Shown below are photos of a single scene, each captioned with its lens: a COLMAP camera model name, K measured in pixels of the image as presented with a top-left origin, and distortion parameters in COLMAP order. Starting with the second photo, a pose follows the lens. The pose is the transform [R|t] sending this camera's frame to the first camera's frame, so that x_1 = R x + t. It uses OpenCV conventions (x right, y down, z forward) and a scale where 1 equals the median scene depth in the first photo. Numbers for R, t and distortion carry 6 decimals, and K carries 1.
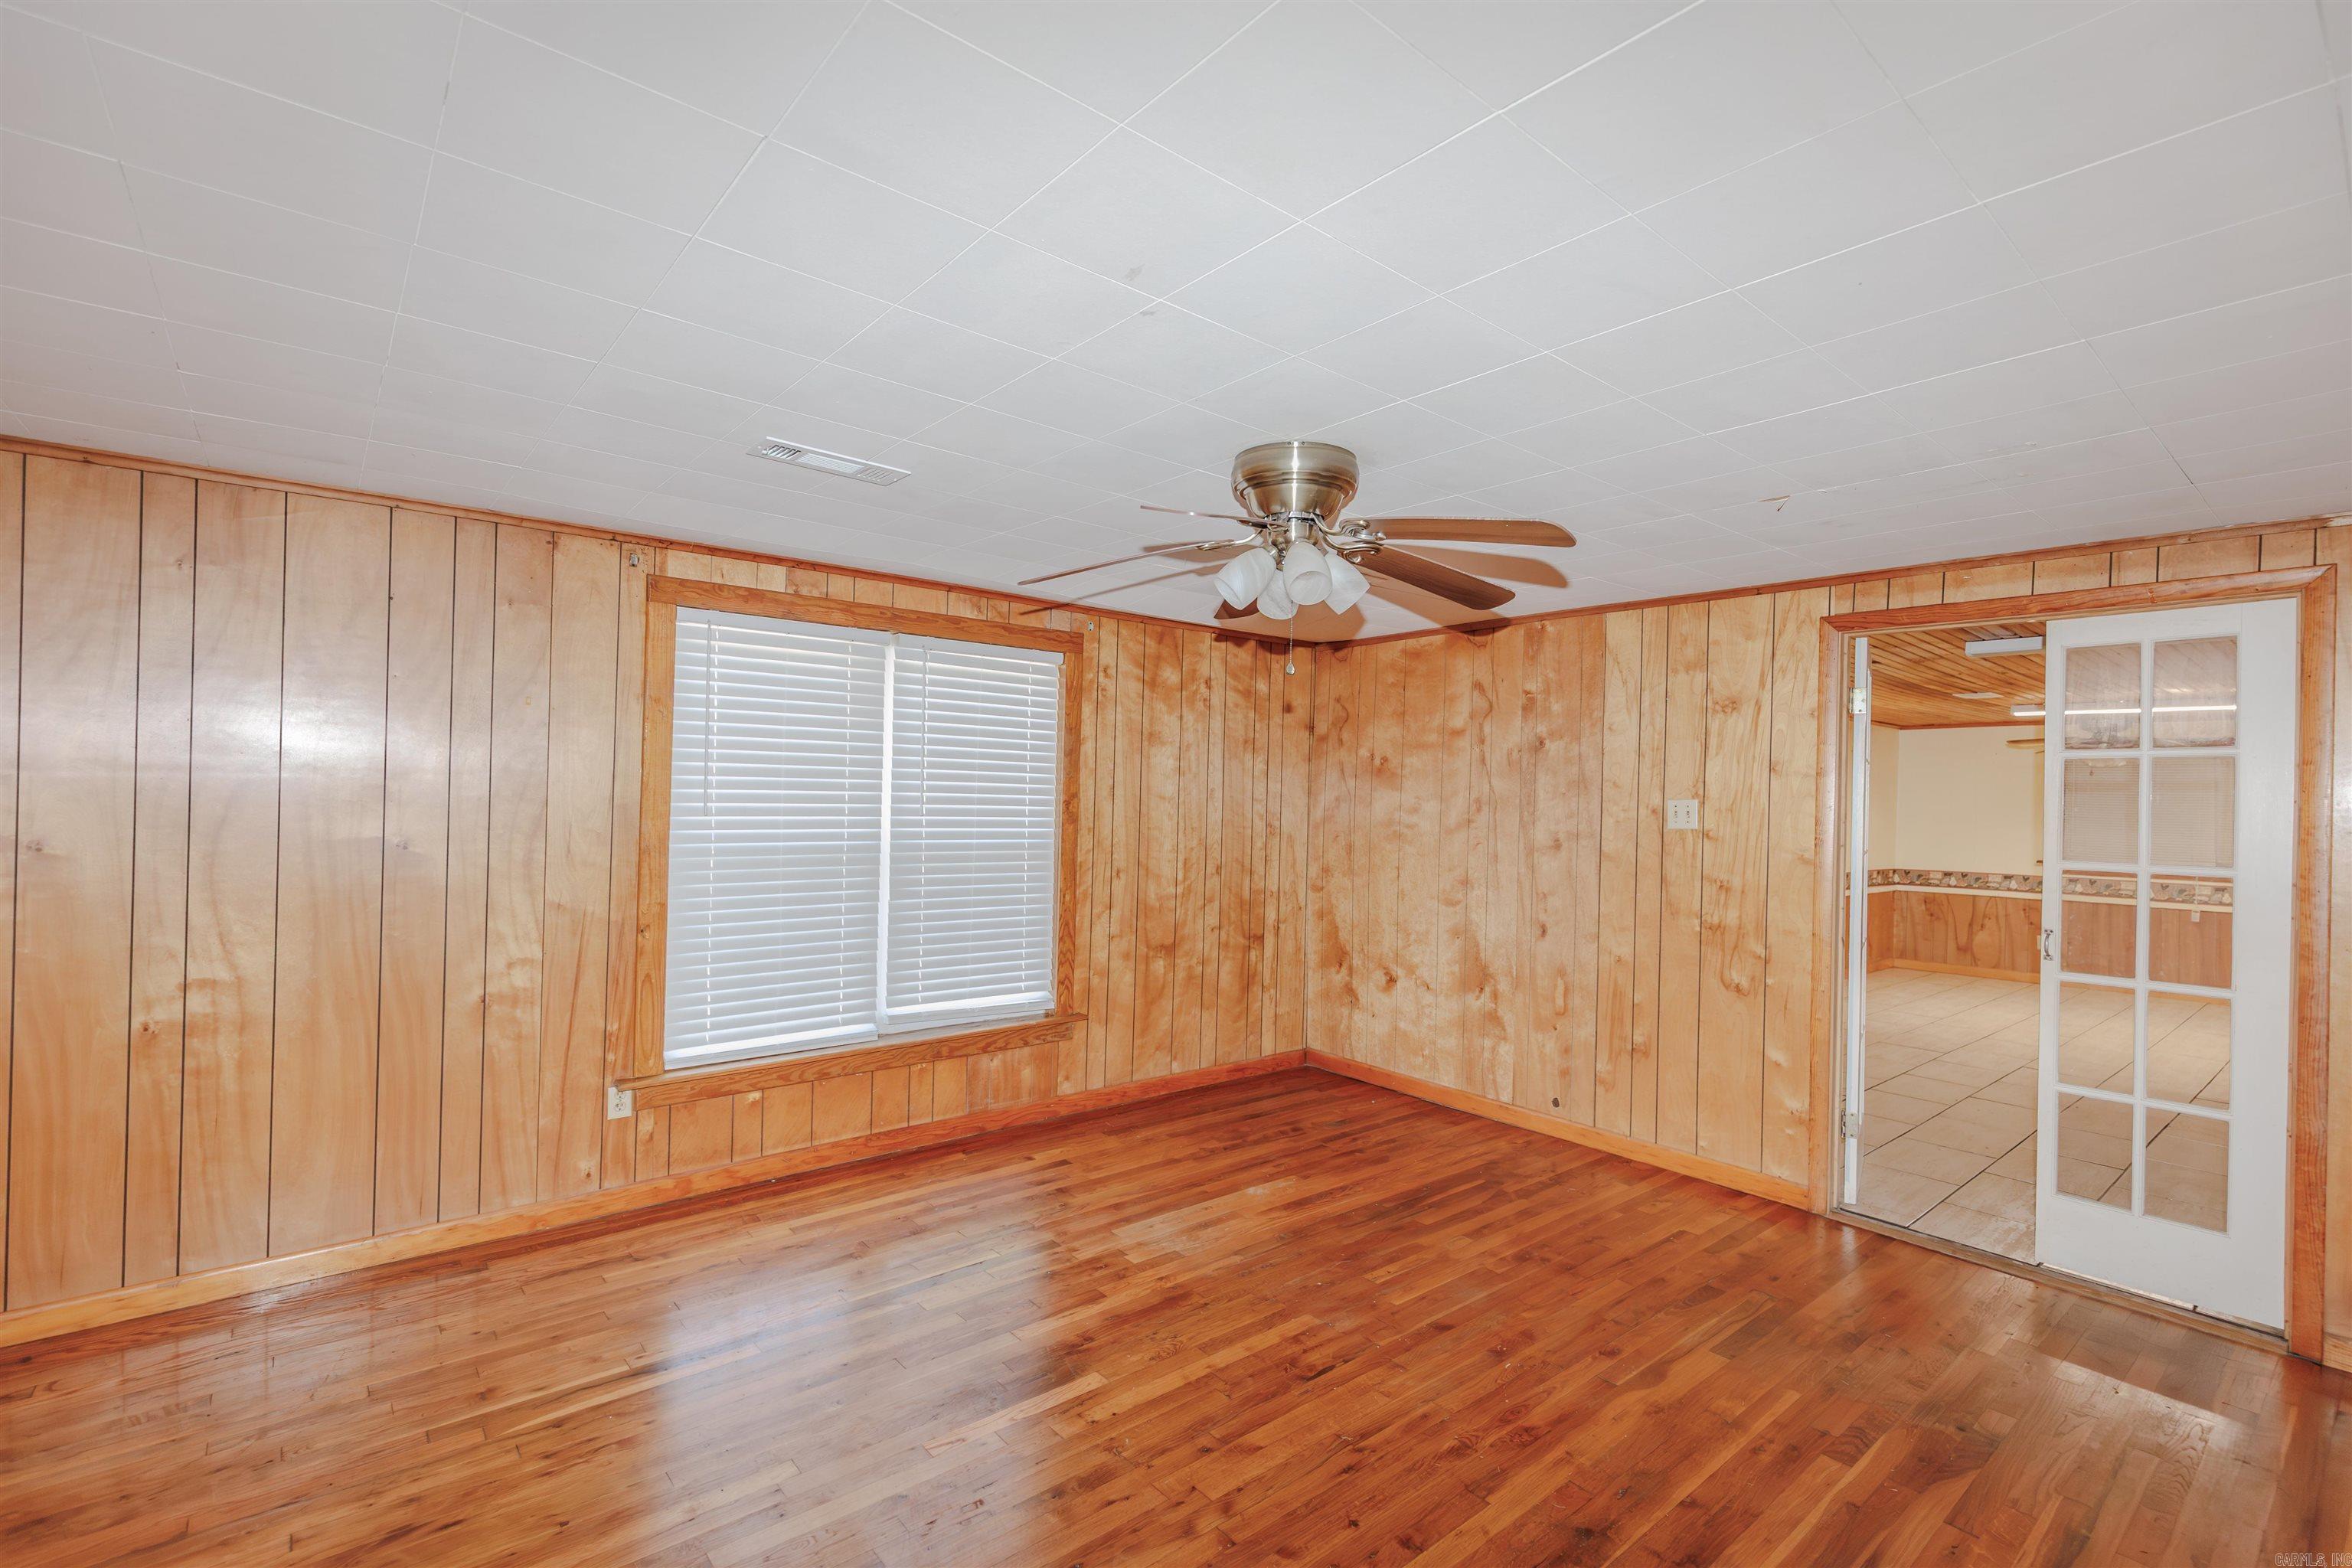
lens RADIAL K [[1076.7, 0, 1177.1], [0, 1076.7, 795.7], [0, 0, 1]] dist [0.002801, -0.001144]
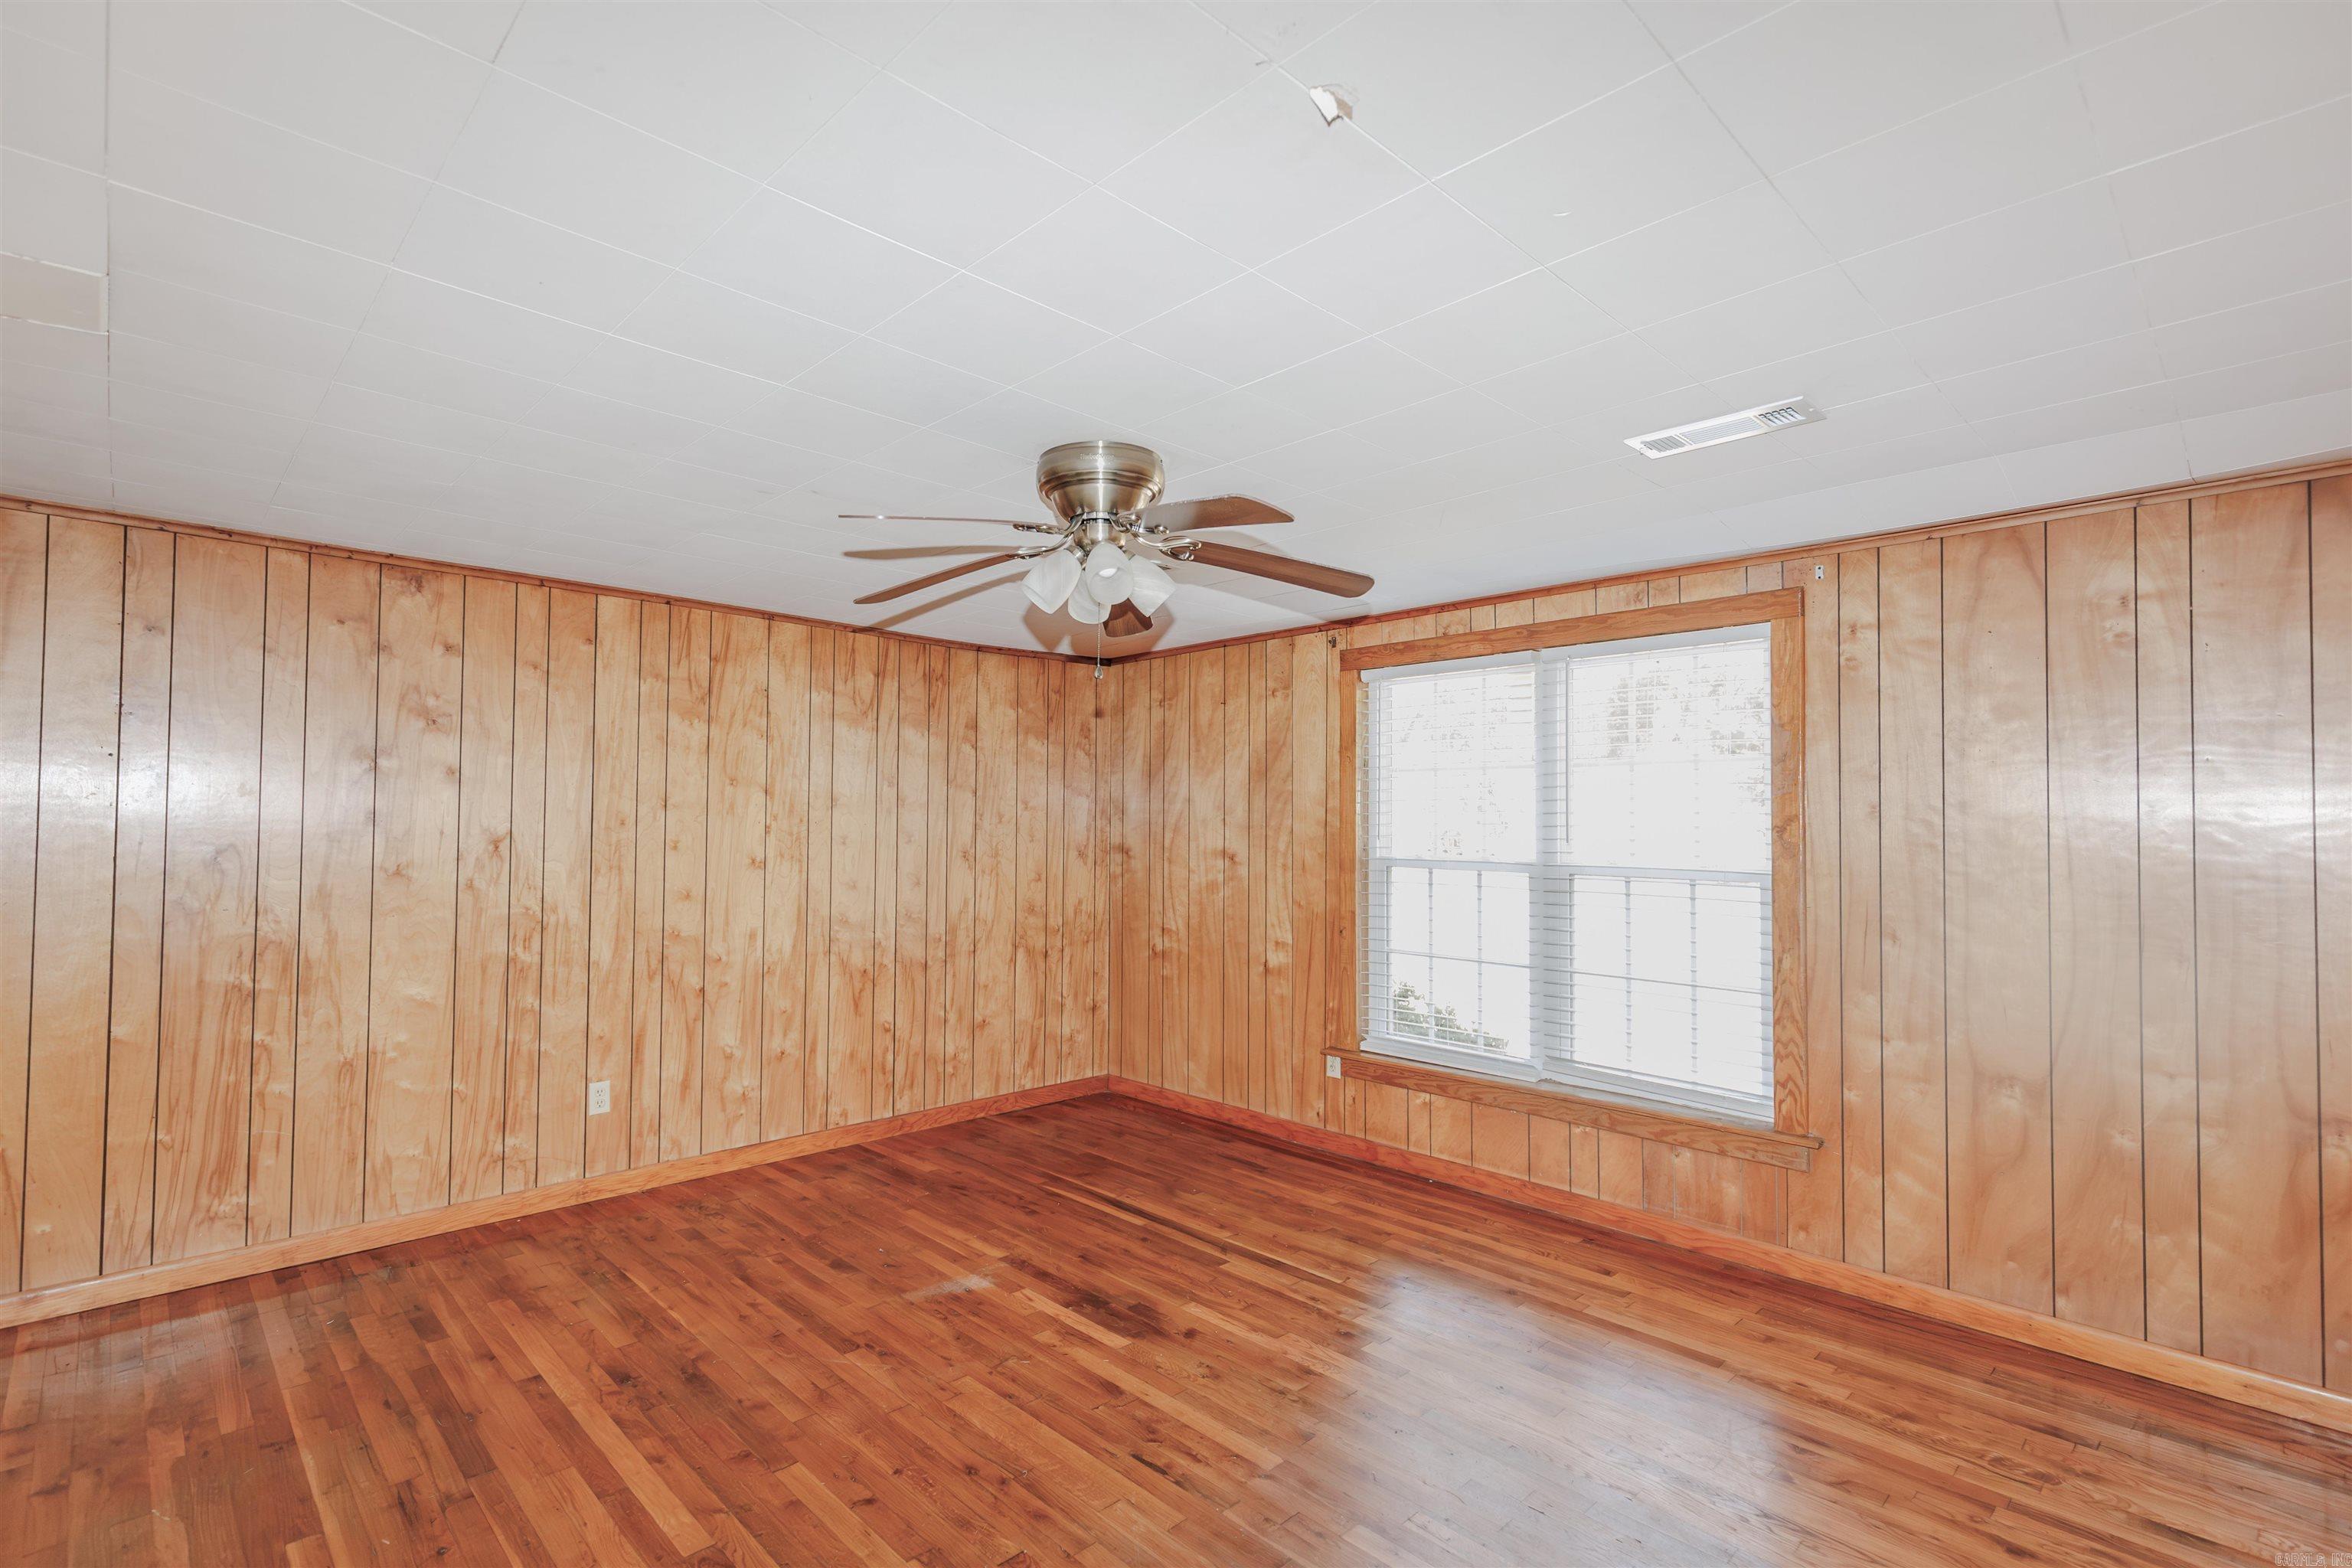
lens RADIAL K [[1091.1, 0, 1141.8], [0, 1091.1, 801.5], [0, 0, 1]] dist [0.006780, -0.000594]
pose [[0.046984, -0.042169, -0.998005, 0.706680], [-0.008177, 0.999059, -0.042598, 0.026433], [0.998862, 0.010162, 0.046595, 0.644799]]
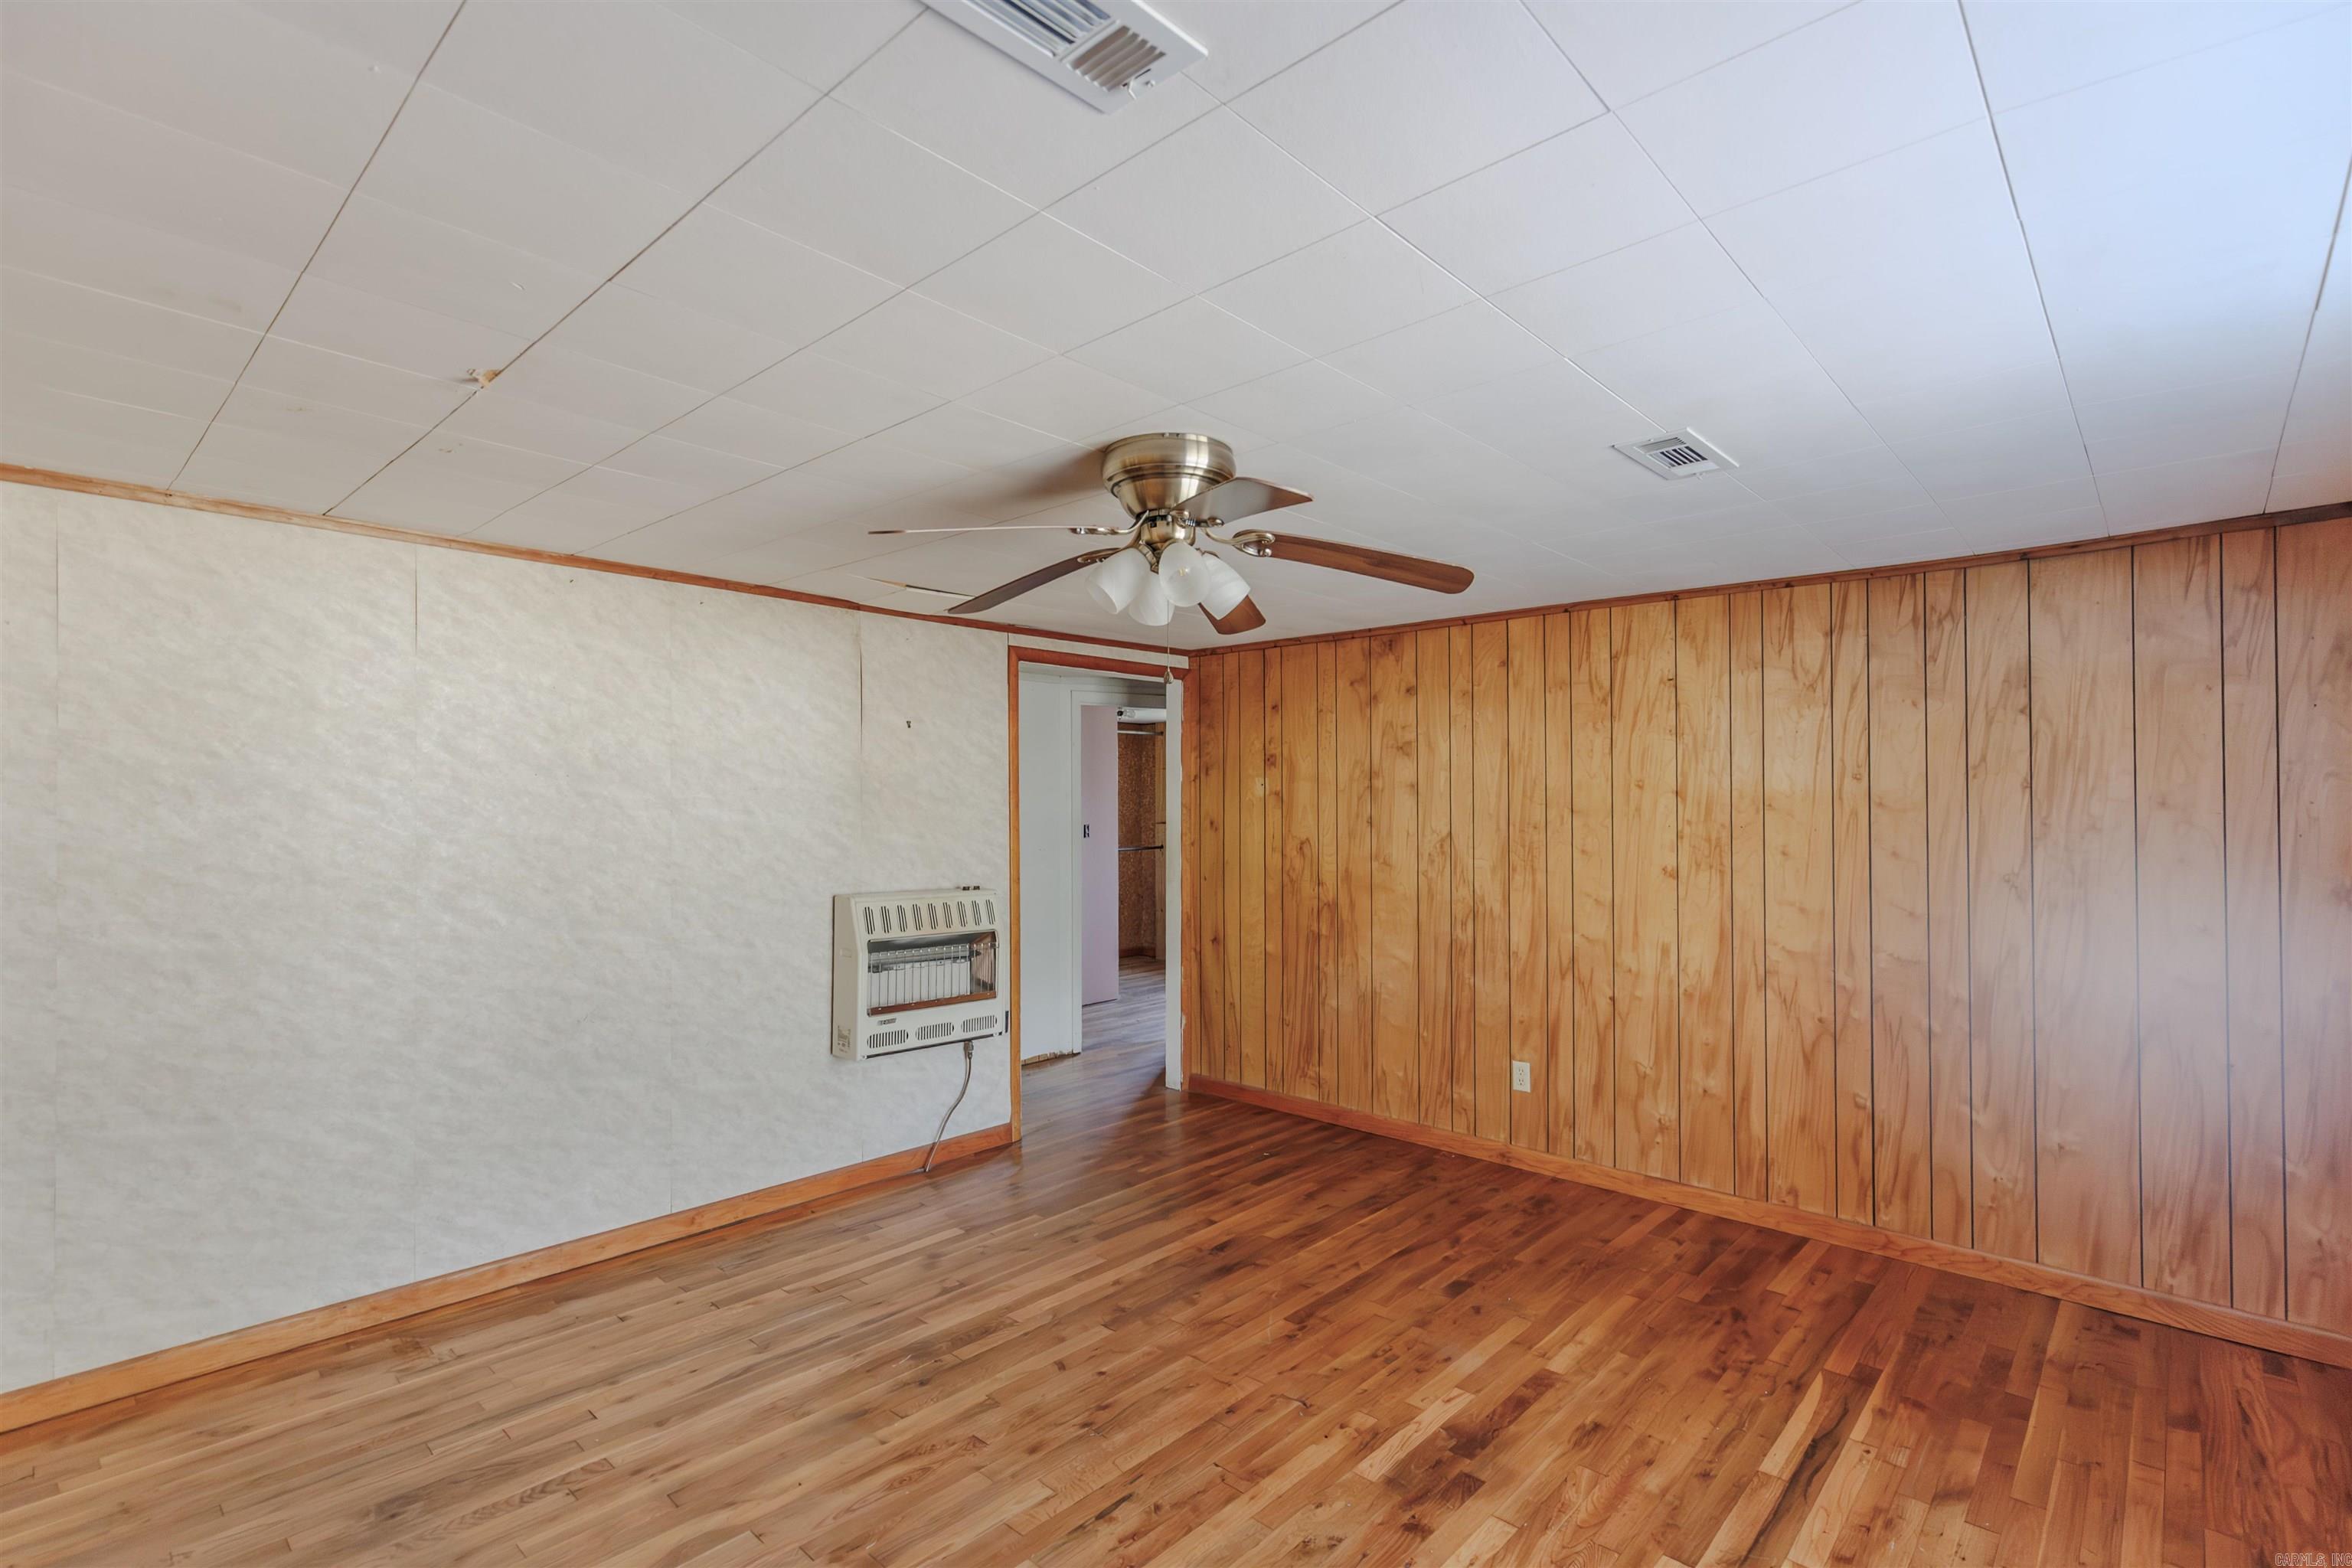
lens RADIAL K [[1060.4, 0, 1161.7], [0, 1060.4, 799.1], [0, 0, 1]] dist [0.005783, -0.000343]
pose [[-0.992017, -0.022998, -0.123986, 0.144822], [-0.022029, 0.999715, -0.009173, -0.003552], [0.124161, -0.006369, -0.992242, 1.242293]]
